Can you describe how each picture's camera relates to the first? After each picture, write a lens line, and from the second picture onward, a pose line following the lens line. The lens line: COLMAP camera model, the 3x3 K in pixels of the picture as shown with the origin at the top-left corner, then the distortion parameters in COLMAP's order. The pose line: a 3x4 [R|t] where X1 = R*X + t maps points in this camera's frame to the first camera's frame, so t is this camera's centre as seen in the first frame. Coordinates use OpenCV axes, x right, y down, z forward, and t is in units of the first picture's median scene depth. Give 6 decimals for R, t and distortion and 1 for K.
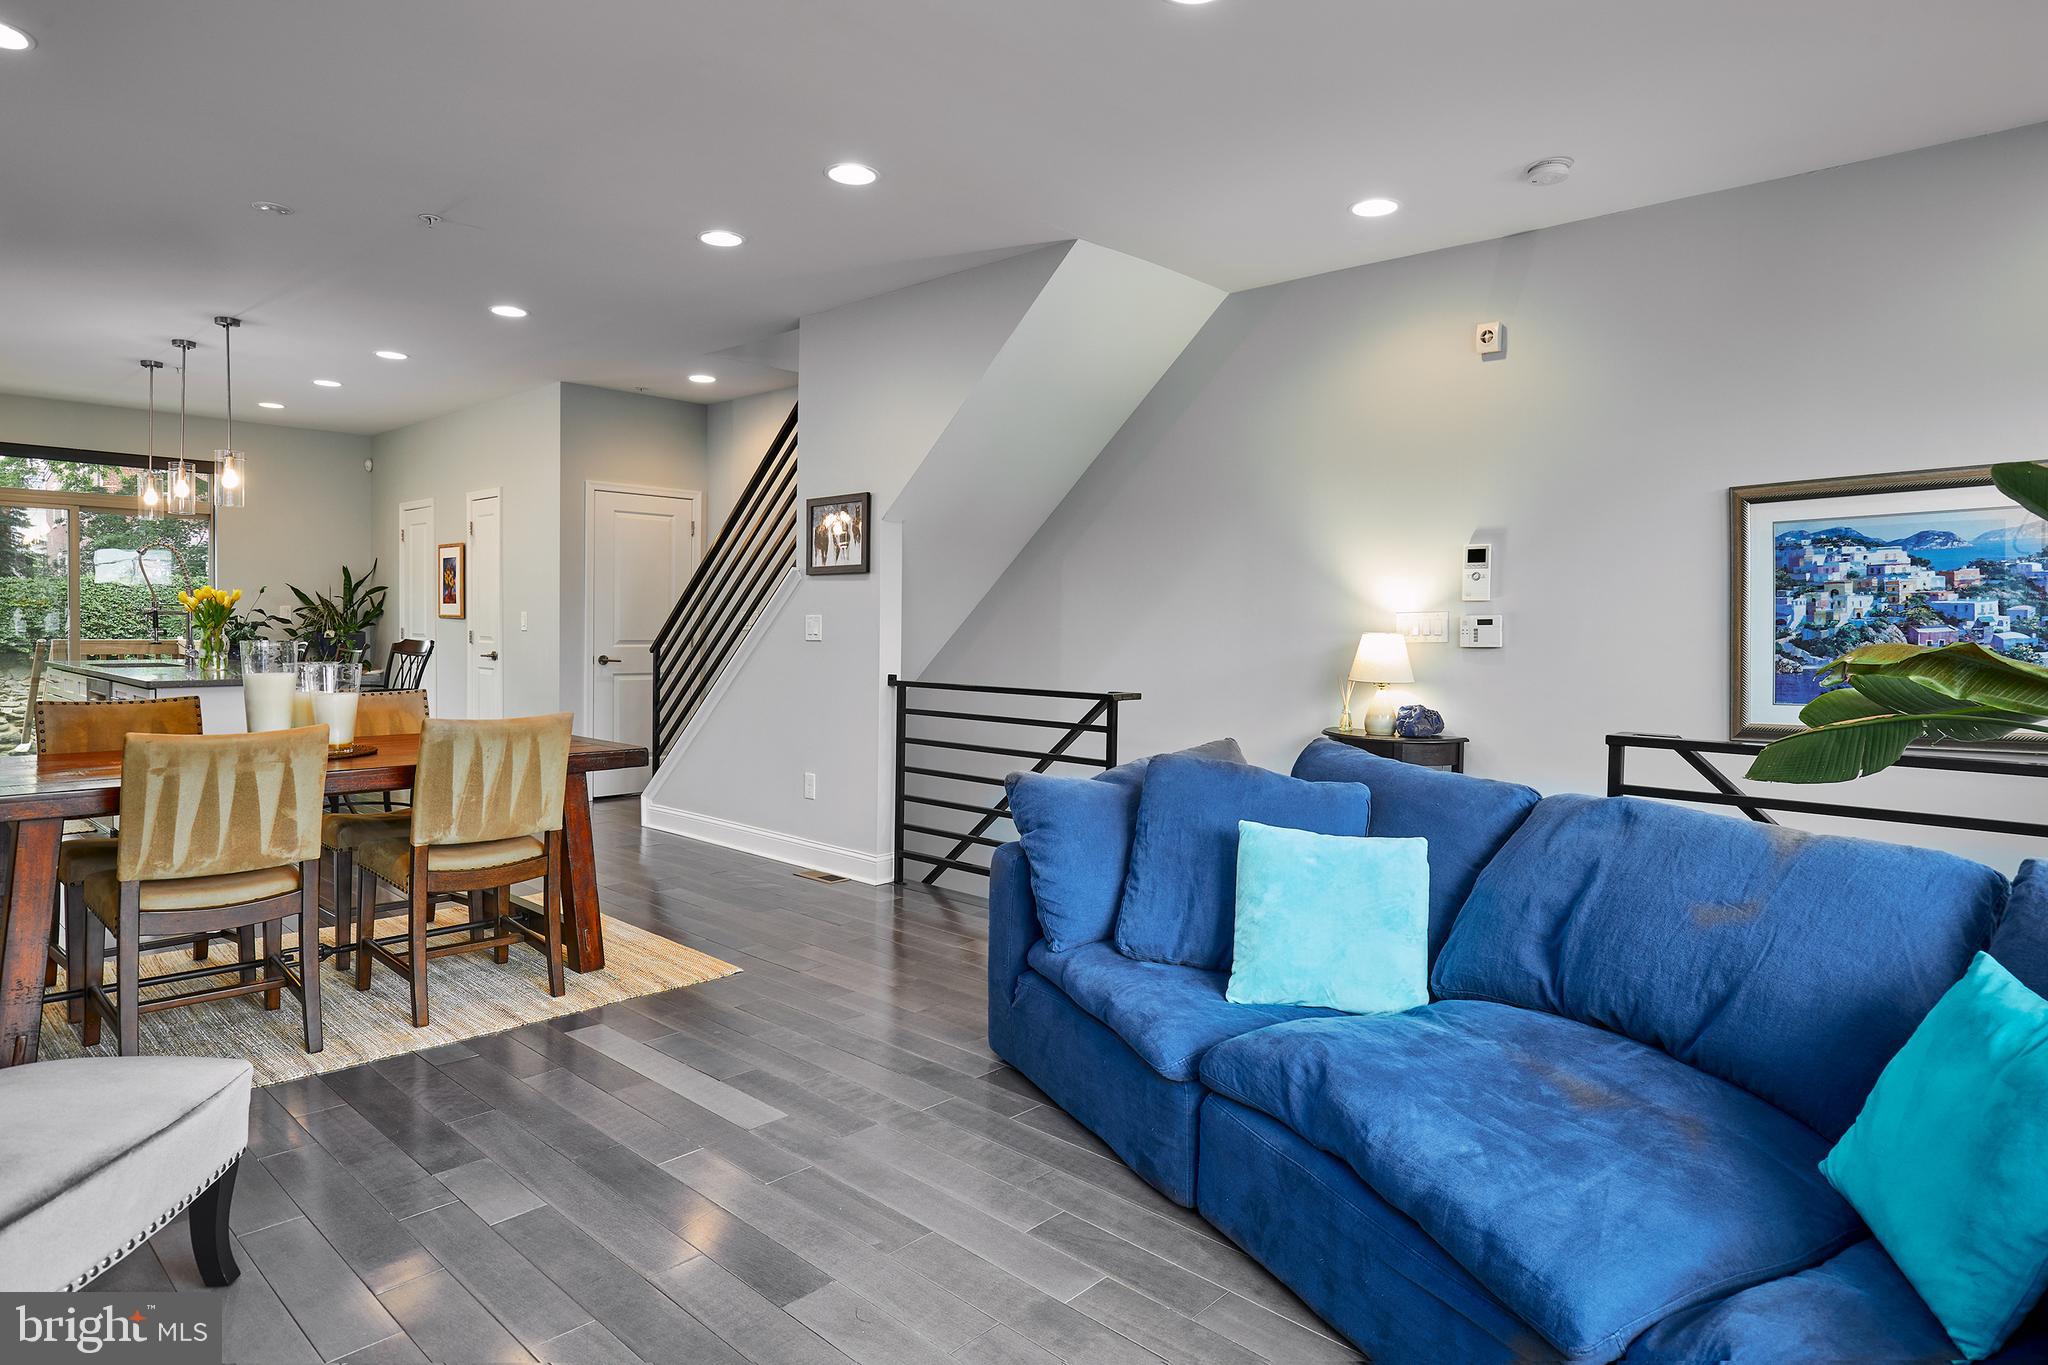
lens RADIAL K [[1205.6, 0, 1026.3], [0, 1205.6, 679.5], [0, 0, 1]] dist [-0.002056, -0.000096]
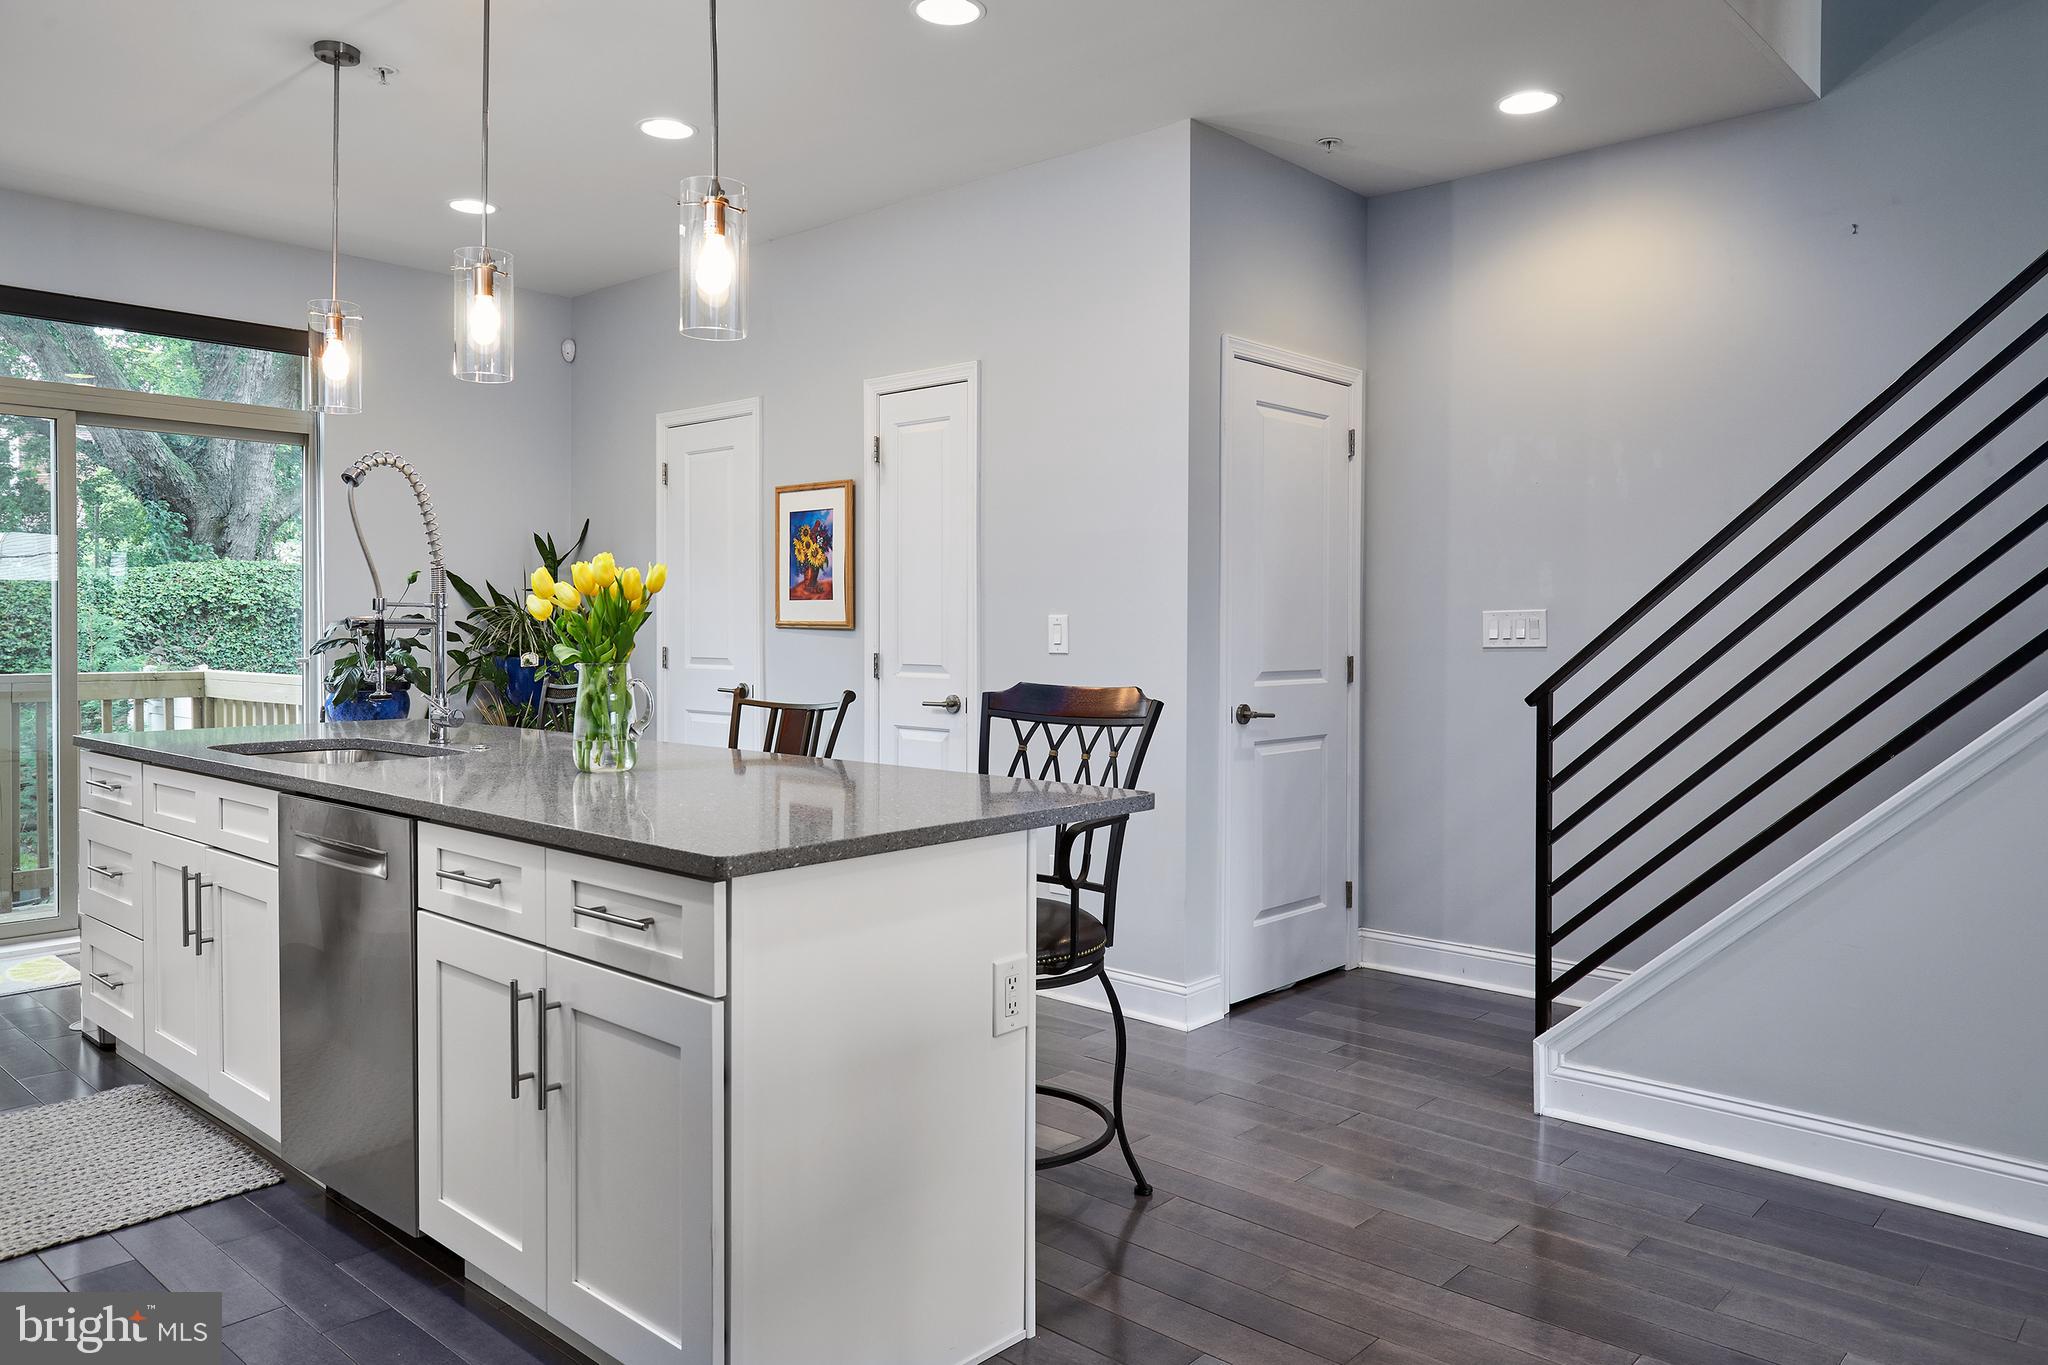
lens RADIAL K [[1411.6, 0, 1021.8], [0, 1411.6, 671.5], [0, 0, 1]] dist [-0.000739, -0.001430]
pose [[0.999500, -0.009396, 0.030198, -0.413939], [0.009775, 0.999875, -0.012437, -0.024664], [-0.030077, 0.012726, 0.999467, 0.405465]]
